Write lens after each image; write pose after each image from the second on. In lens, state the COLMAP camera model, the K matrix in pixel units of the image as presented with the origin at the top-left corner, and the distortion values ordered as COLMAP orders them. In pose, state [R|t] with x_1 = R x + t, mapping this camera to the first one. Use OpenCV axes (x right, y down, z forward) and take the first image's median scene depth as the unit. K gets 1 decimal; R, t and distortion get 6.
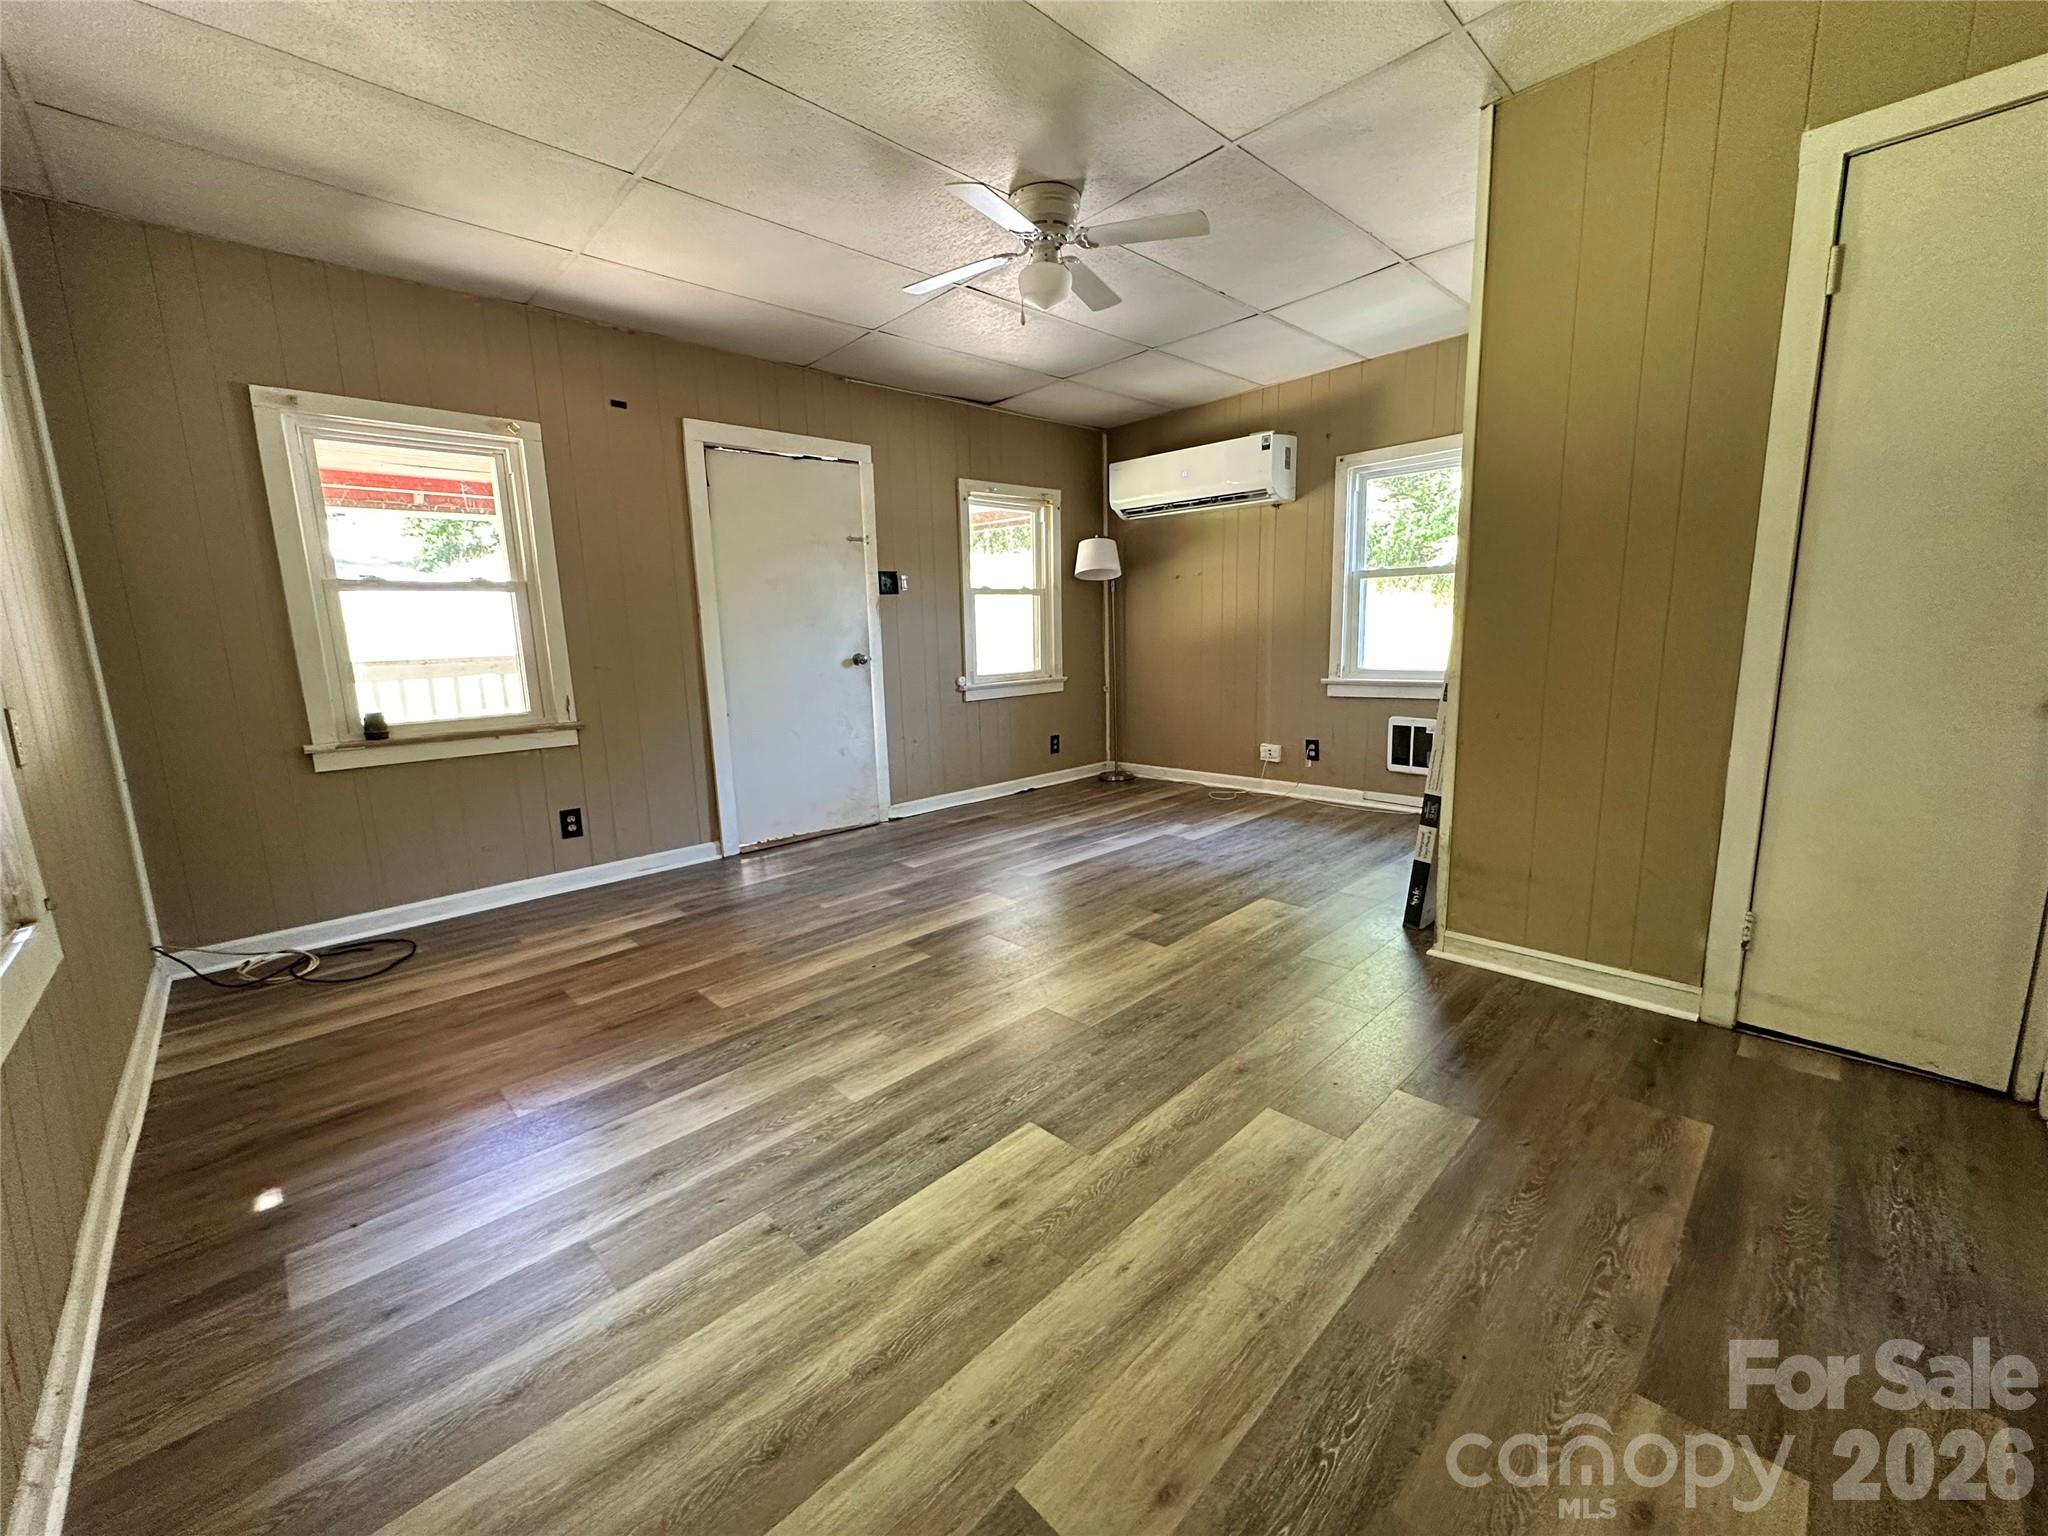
lens RADIAL K [[819.1, 0, 1031.4], [0, 819.1, 768.4], [0, 0, 1]] dist [-0.006675, 0.000798]
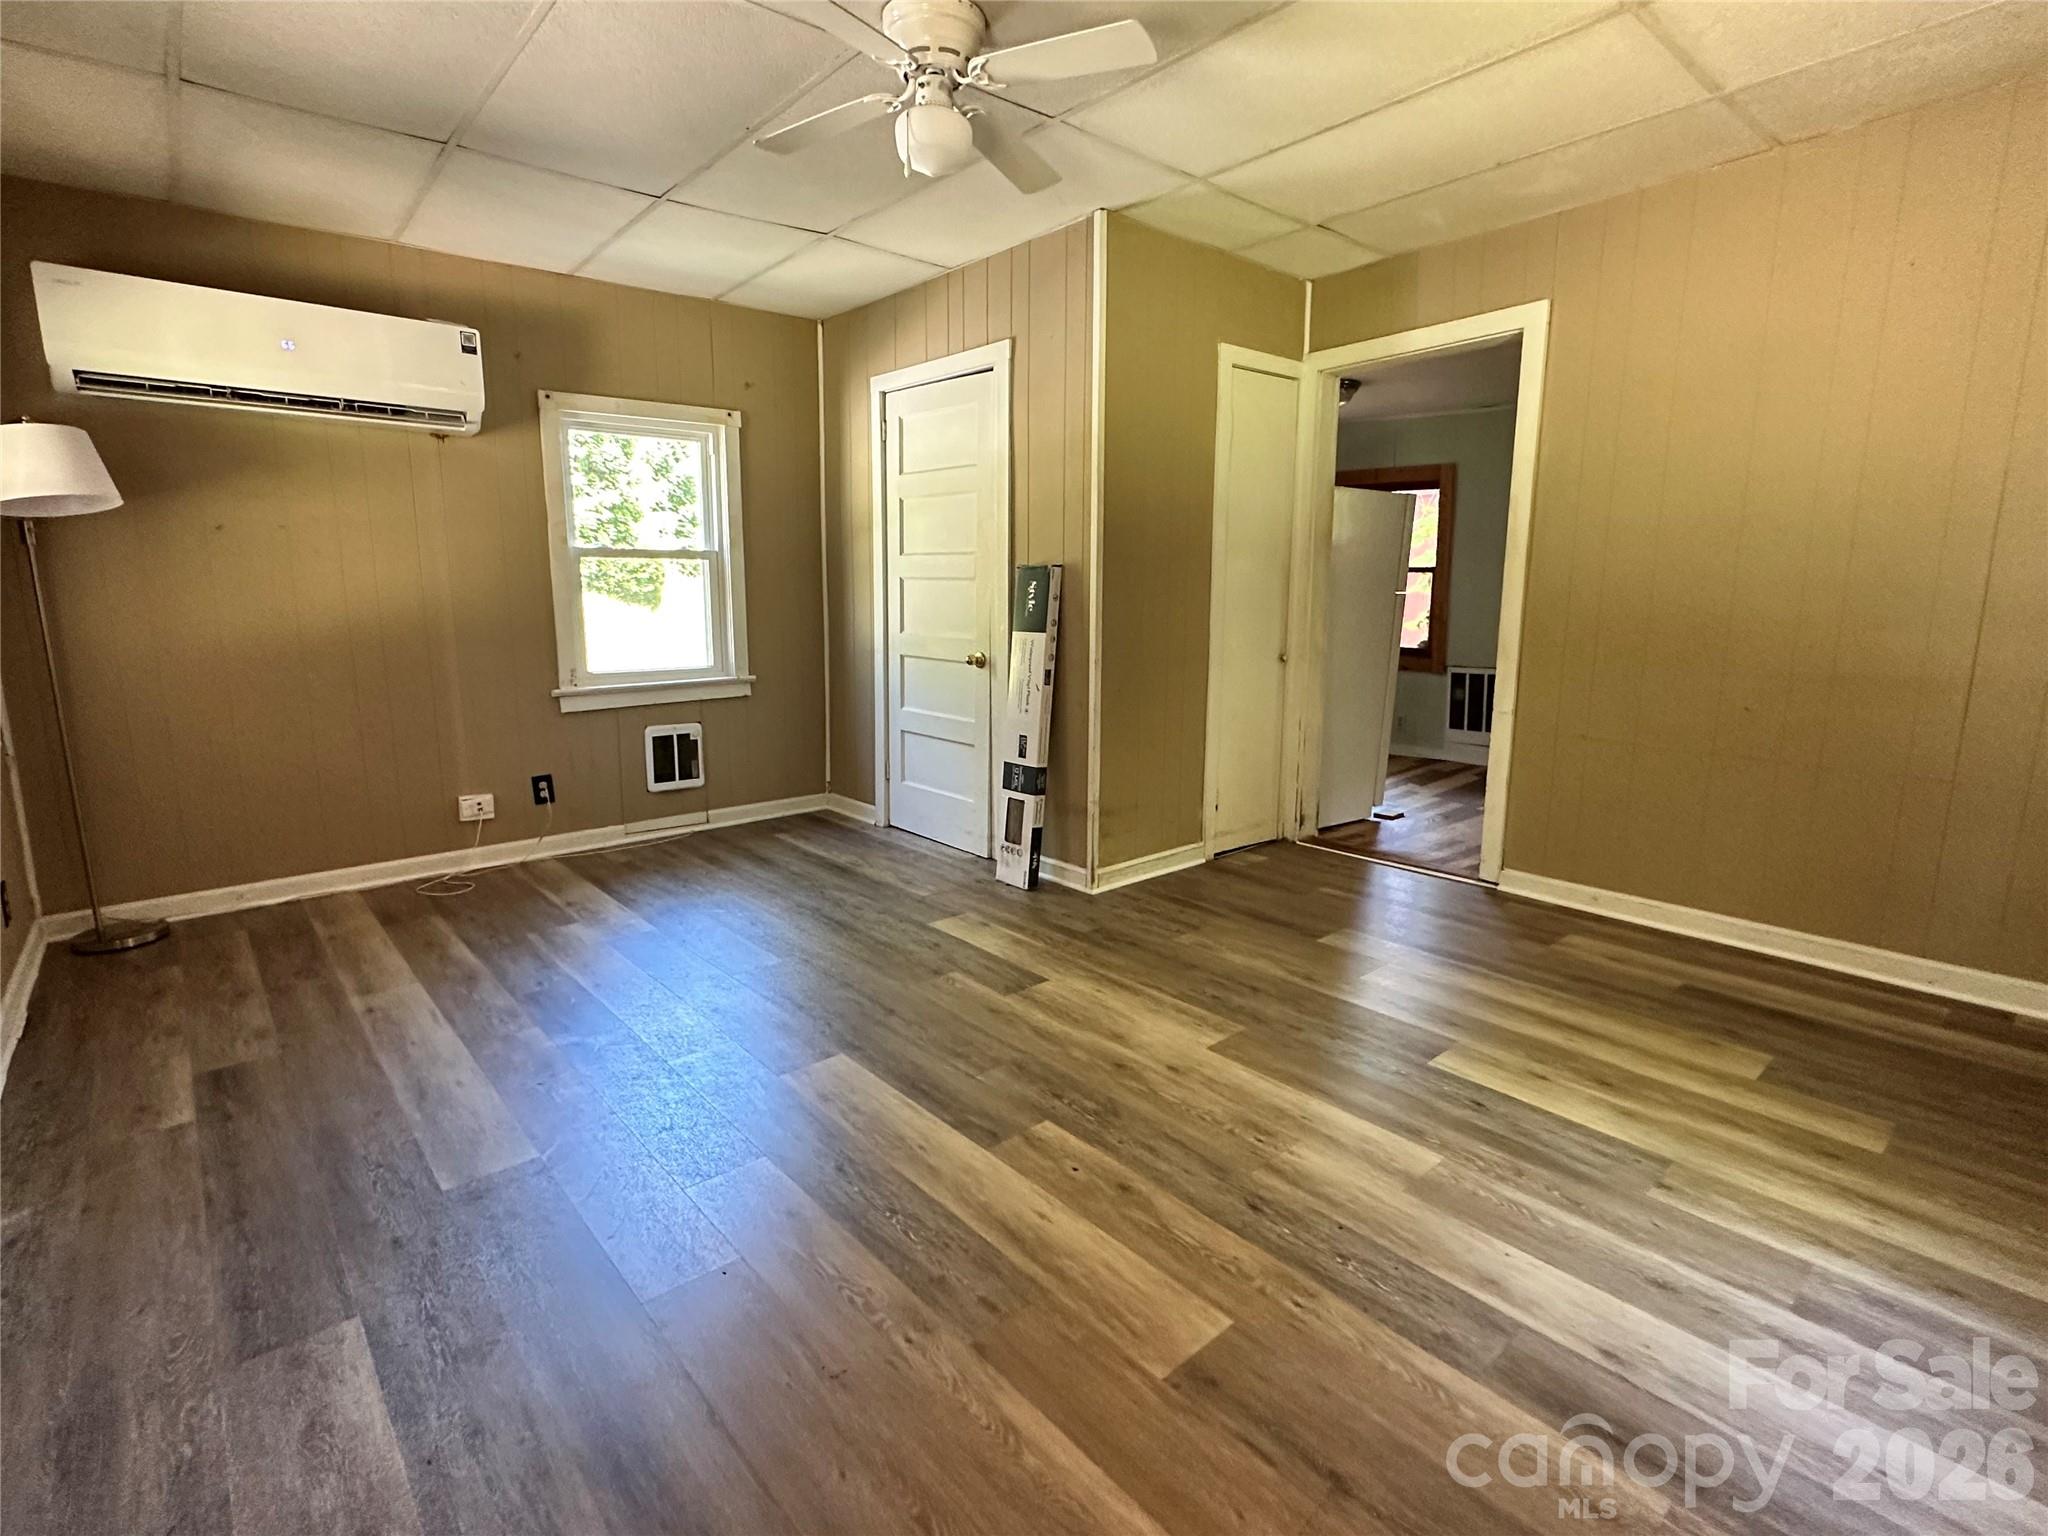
lens RADIAL K [[985.0, 0, 1023.6], [0, 985.0, 765.1], [0, 0, 1]] dist [-0.001756, -0.001600]
pose [[0.059128, -0.151321, 0.986715, -0.919016], [0.169007, 0.975692, 0.139503, -0.175864], [-0.983840, 0.158513, 0.083265, 0.961627]]
